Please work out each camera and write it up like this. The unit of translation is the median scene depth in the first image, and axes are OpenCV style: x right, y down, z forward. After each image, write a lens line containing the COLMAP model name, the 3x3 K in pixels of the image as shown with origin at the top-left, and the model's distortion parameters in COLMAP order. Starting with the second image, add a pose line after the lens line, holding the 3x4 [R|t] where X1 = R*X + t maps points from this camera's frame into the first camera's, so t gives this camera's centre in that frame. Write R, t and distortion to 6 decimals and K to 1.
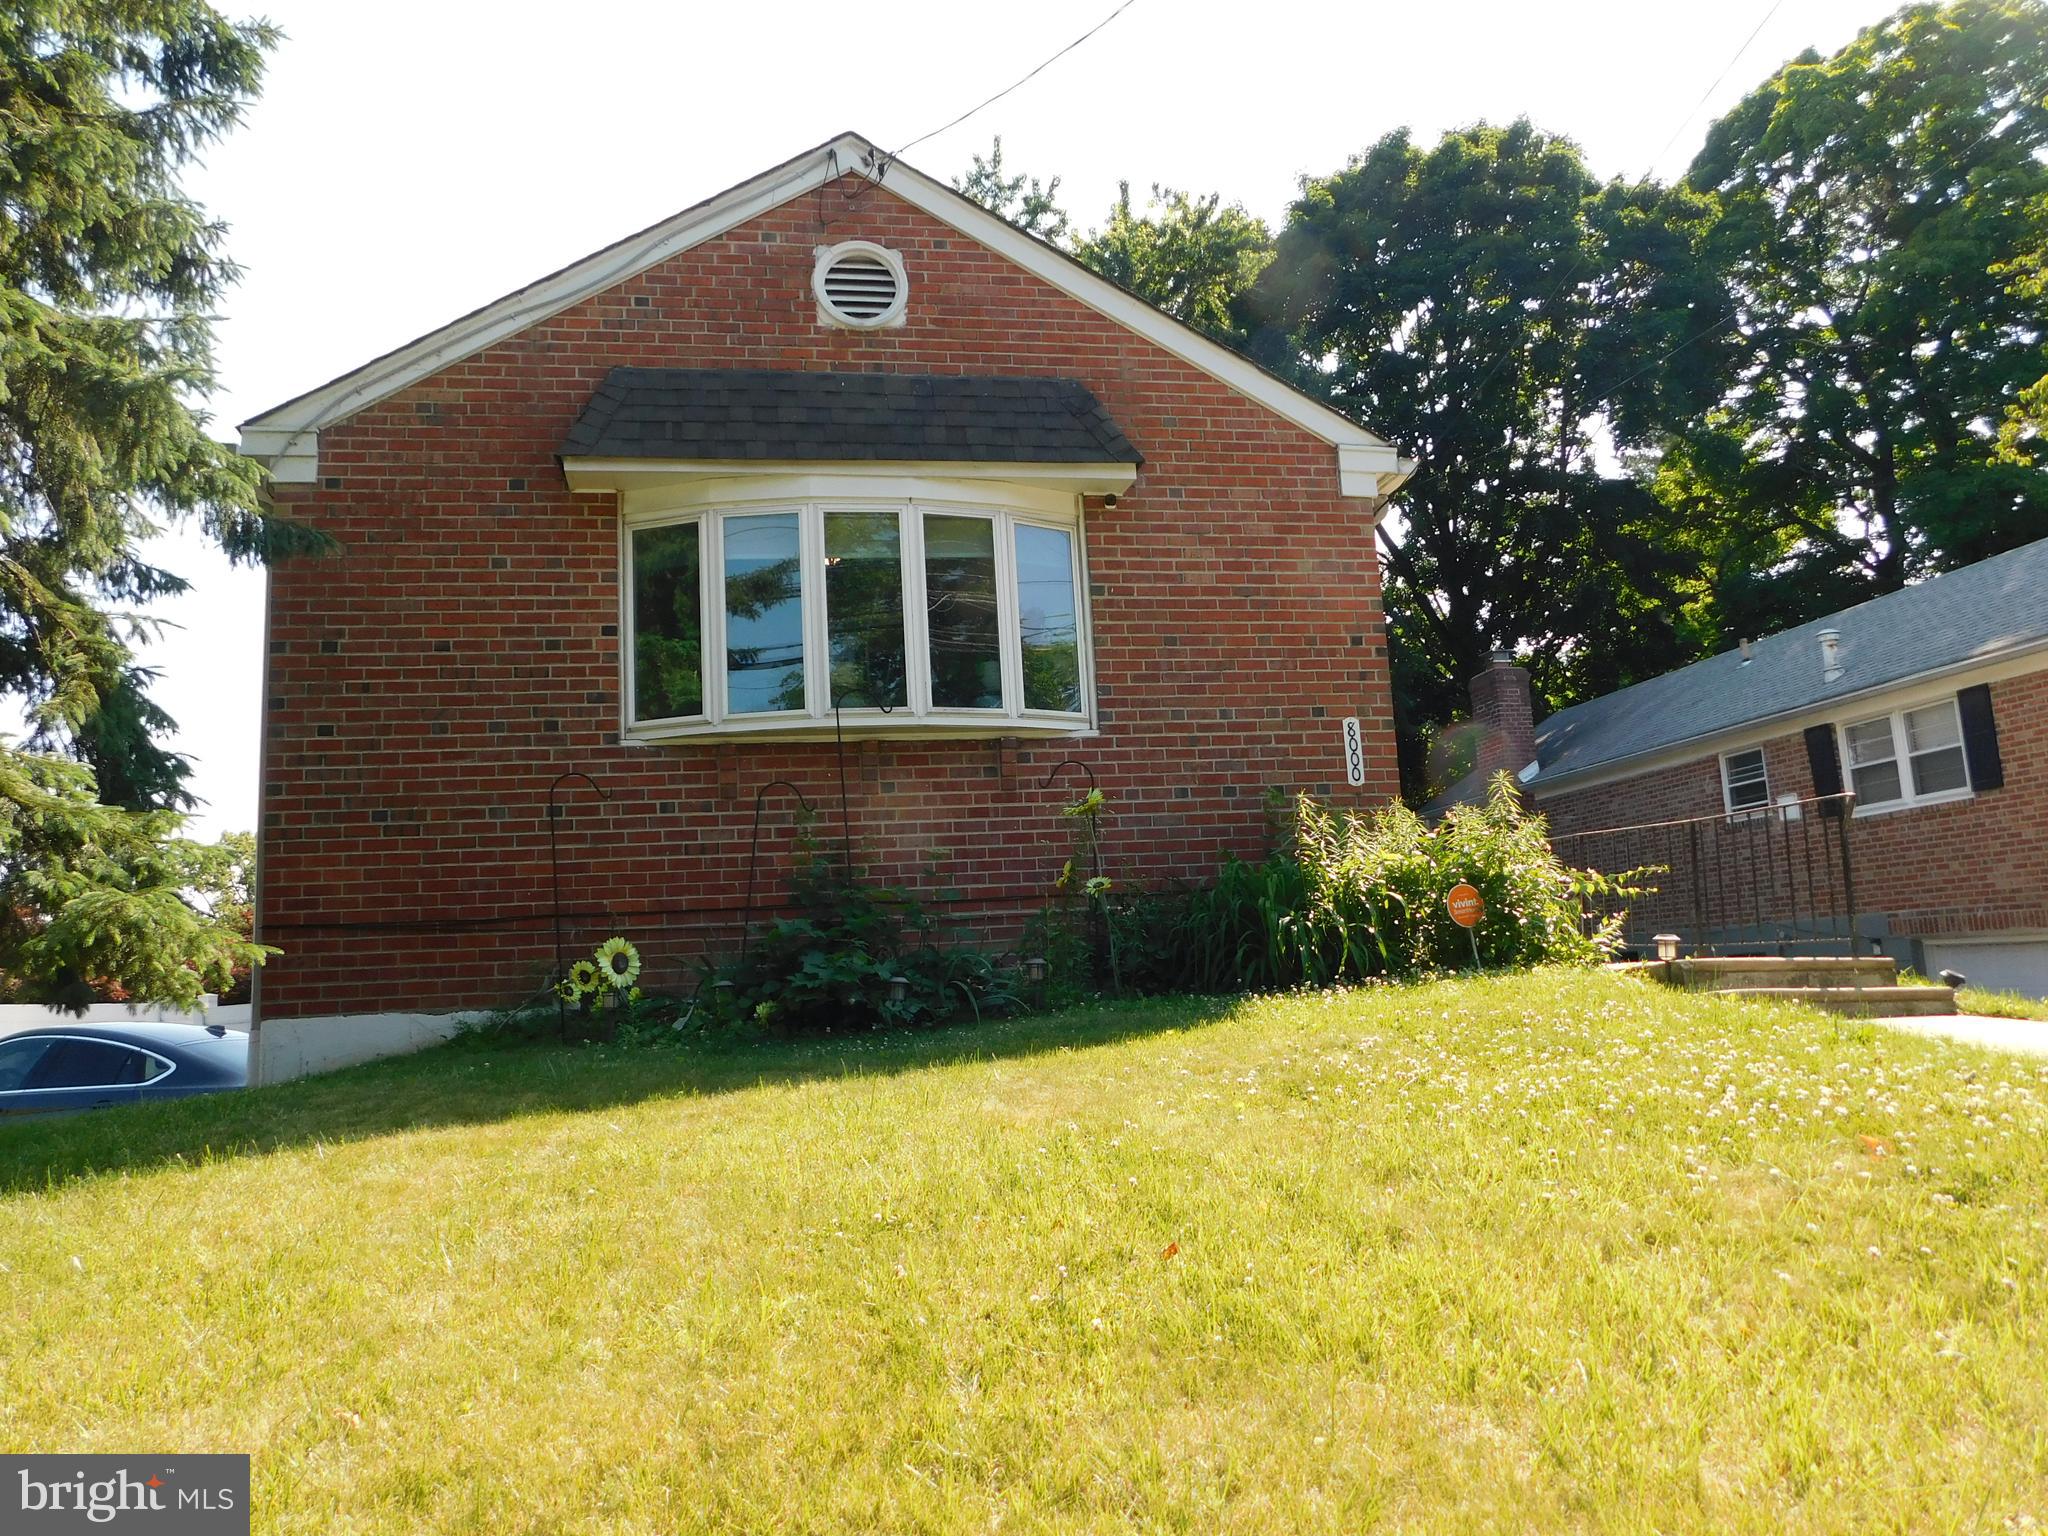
lens RADIAL K [[1436.1, 0, 1024.0], [0, 1436.1, 768.0], [0, 0, 1]] dist [-0.035613, -0.000336]
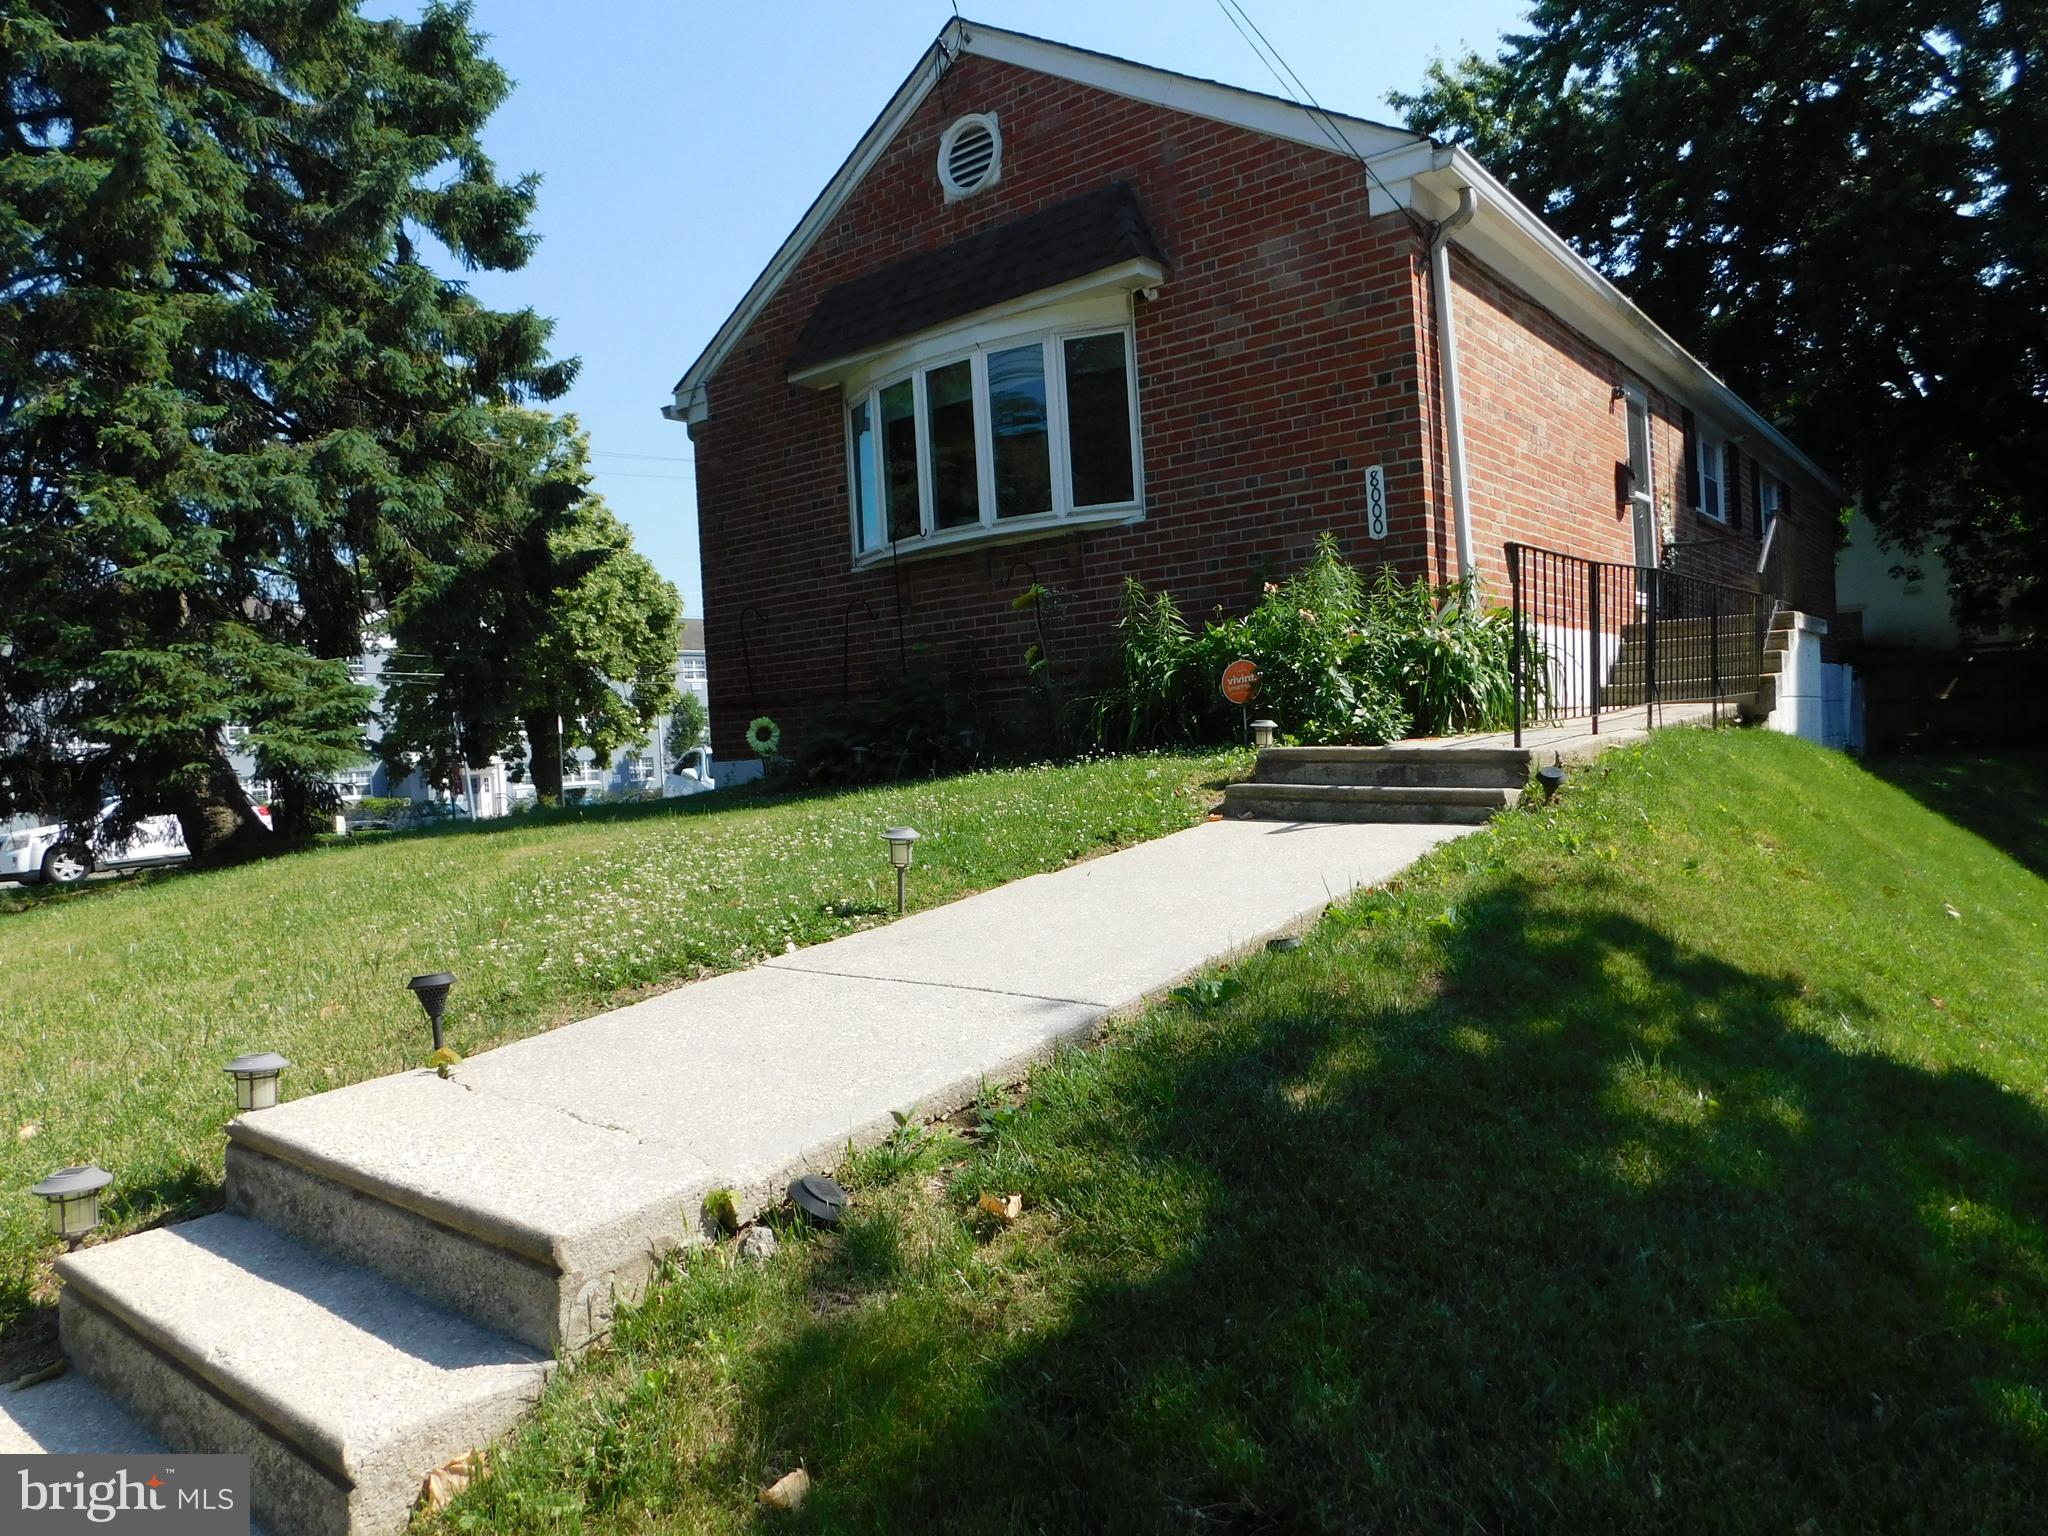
lens RADIAL K [[1365.8, 0, 1012.6], [0, 1365.8, 758.8], [0, 0, 1]] dist [-0.028925, 0.006944]
pose [[0.646110, 0.024280, -0.762858, 0.774458], [0.137772, 0.979365, 0.147859, -0.011837], [0.750707, -0.200634, 0.629433, 0.222892]]
